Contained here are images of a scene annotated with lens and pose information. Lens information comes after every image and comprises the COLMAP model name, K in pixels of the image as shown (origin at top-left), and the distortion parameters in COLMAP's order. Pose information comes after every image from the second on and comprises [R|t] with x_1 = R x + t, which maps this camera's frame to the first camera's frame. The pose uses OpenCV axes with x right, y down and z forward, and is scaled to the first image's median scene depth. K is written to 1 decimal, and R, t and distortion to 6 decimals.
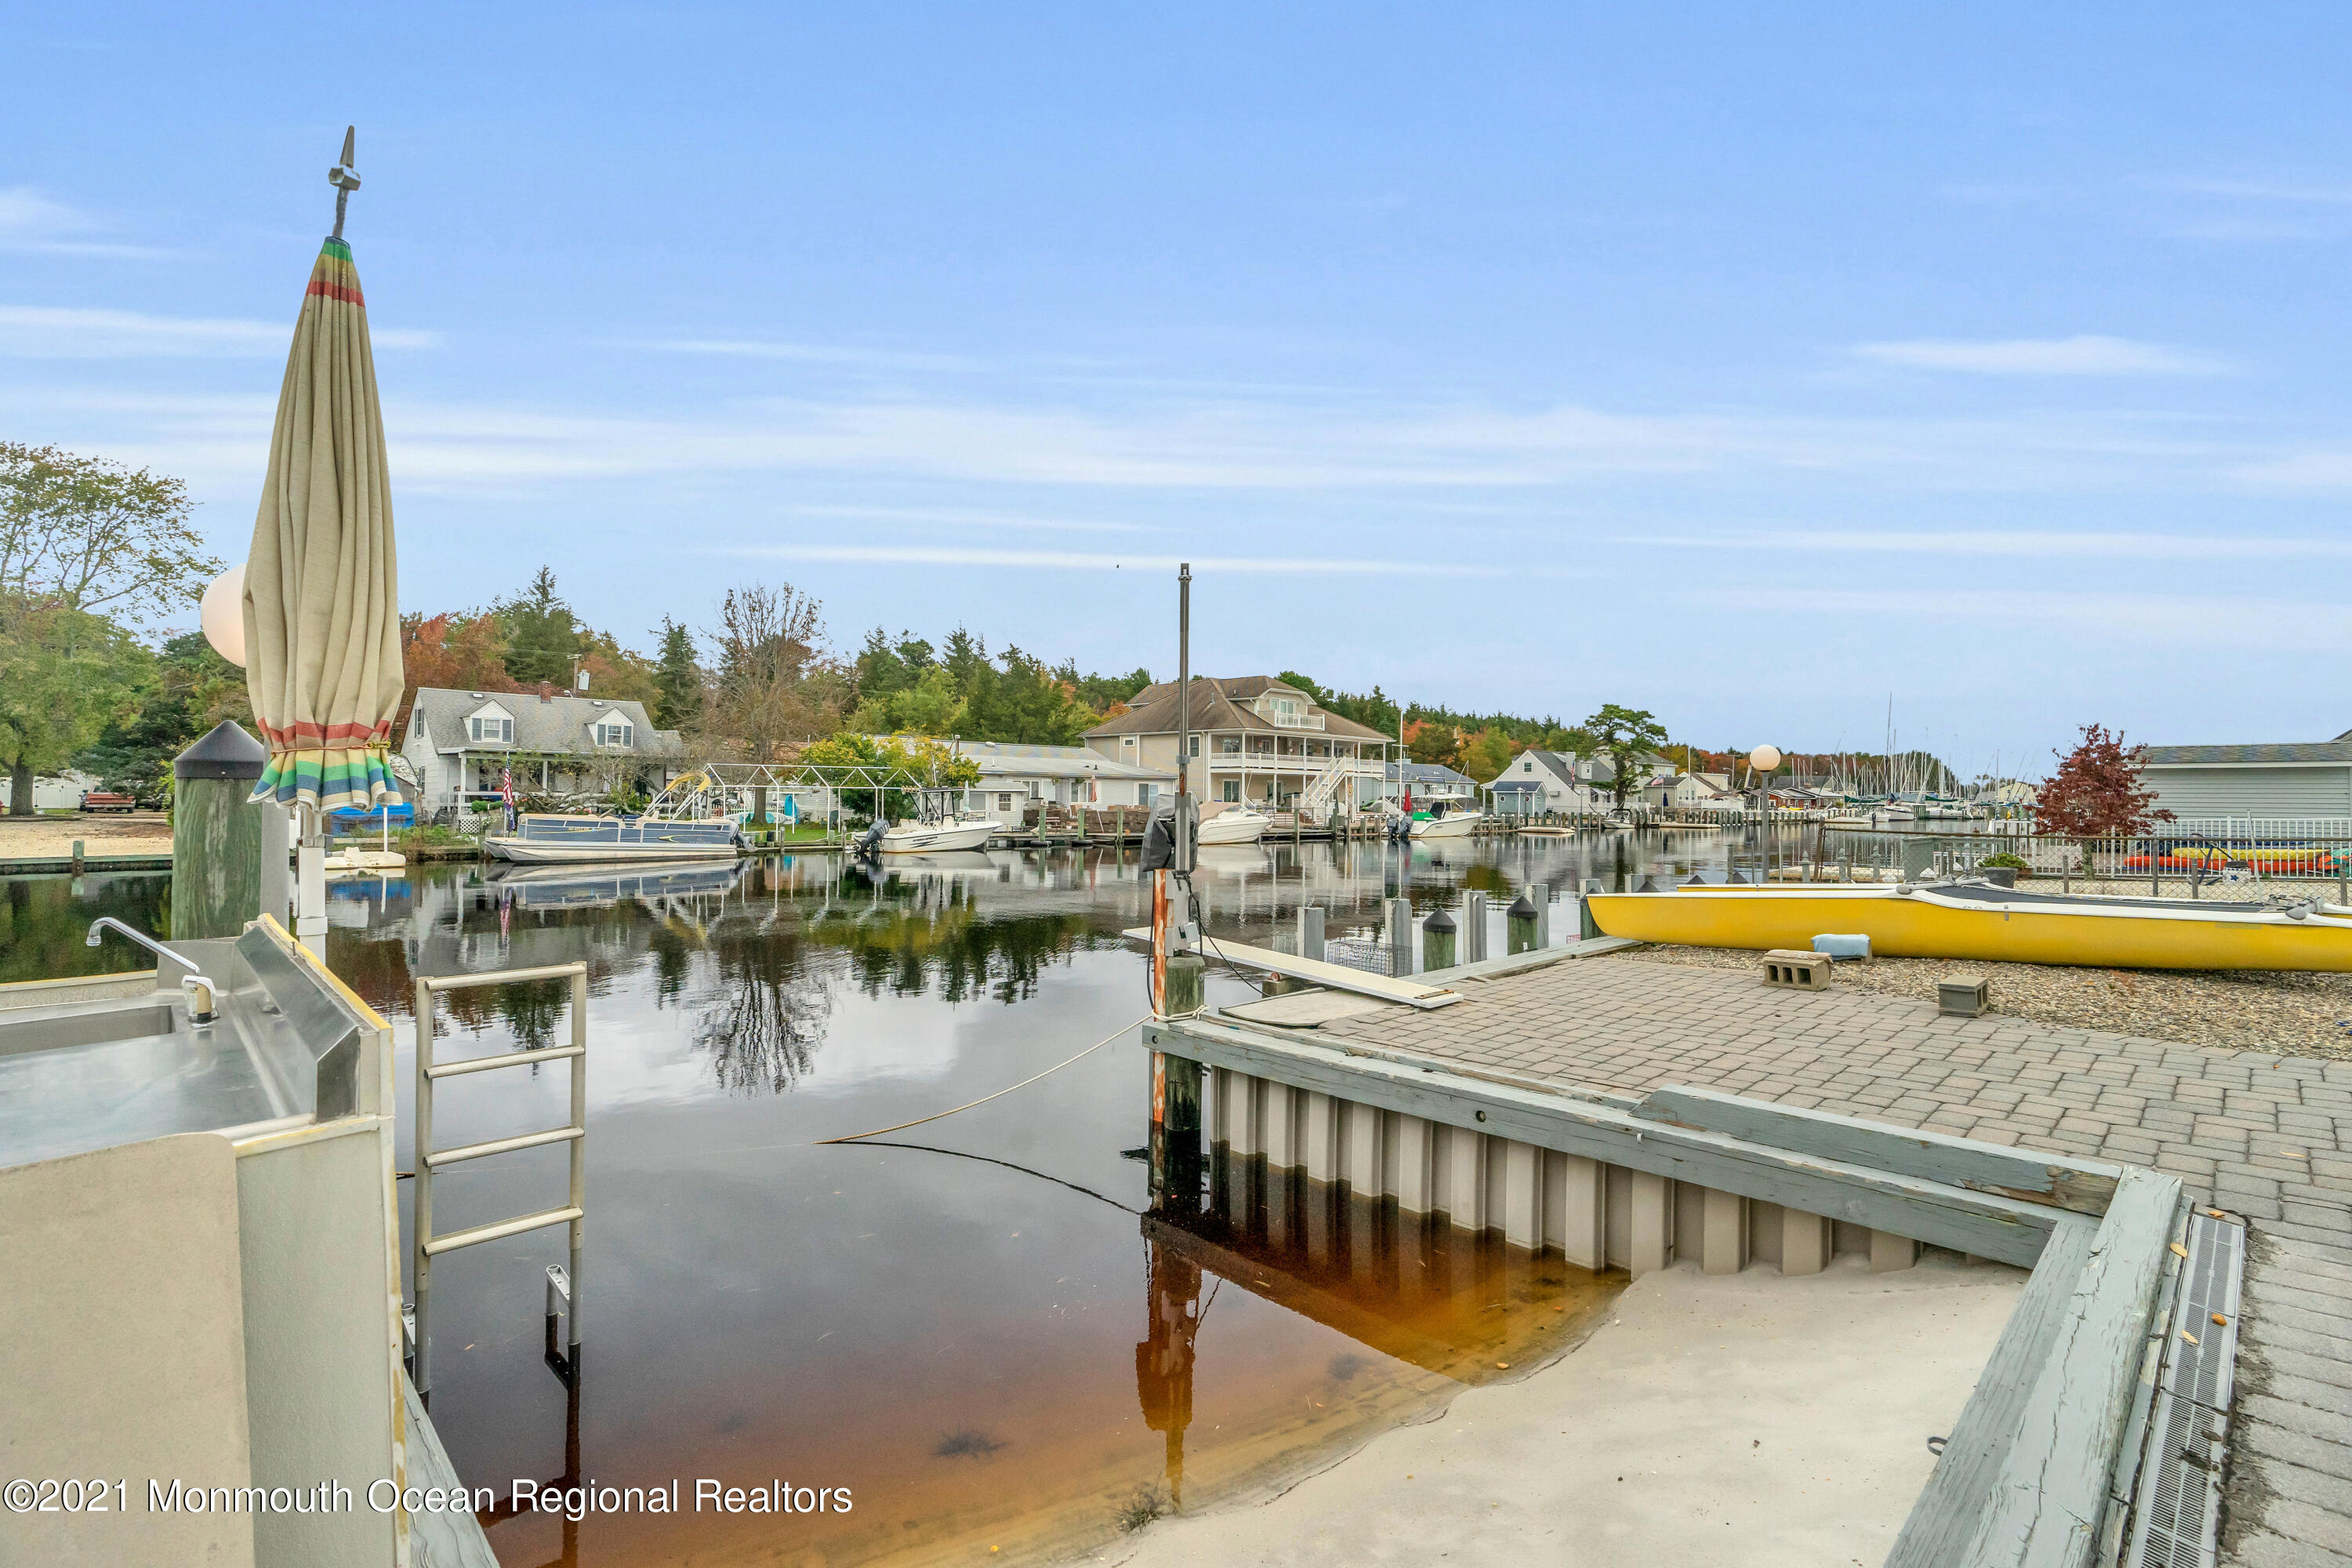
lens RADIAL K [[1061.7, 0, 1221.1], [0, 1061.7, 792.7], [0, 0, 1]] dist [-0.001176, -0.000803]
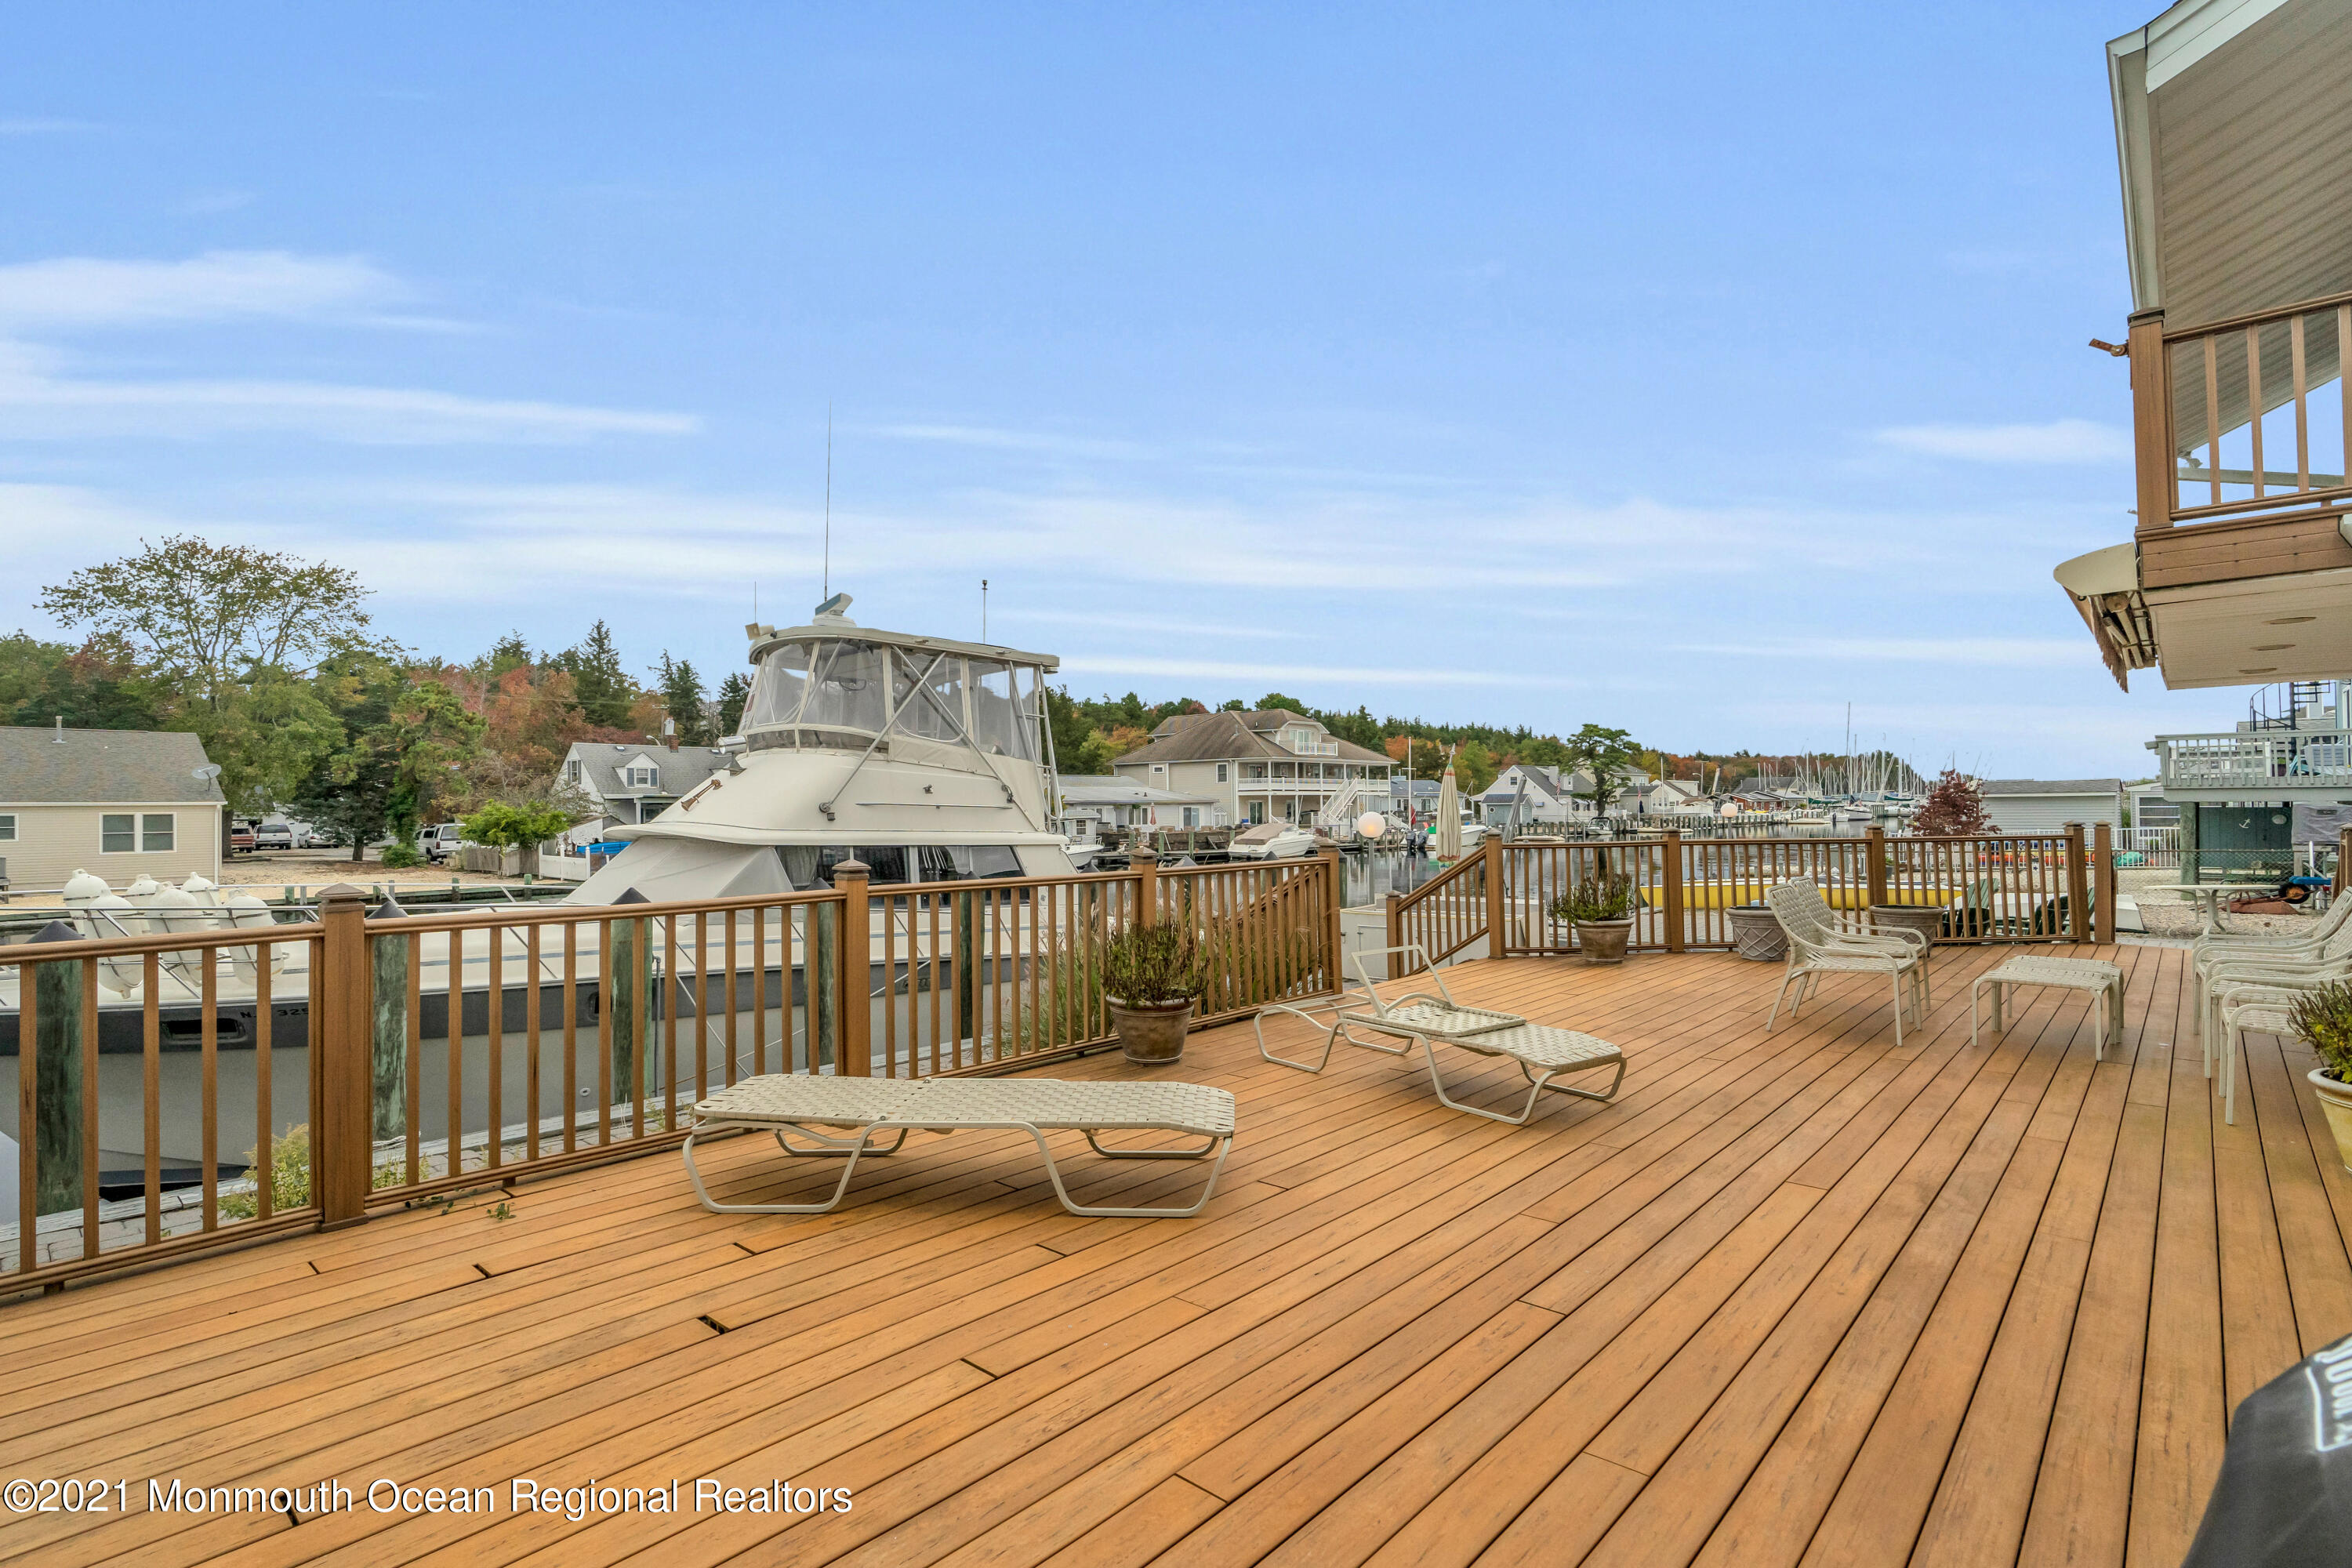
lens RADIAL K [[1081.3, 0, 1168.9], [0, 1081.3, 804.2], [0, 0, 1]] dist [-0.000638, 0.000747]
pose [[0.999608, -0.026580, -0.008746, -0.064753], [0.026567, 0.999646, -0.001596, -0.008406], [0.008785, 0.001363, 0.999960, -0.132793]]
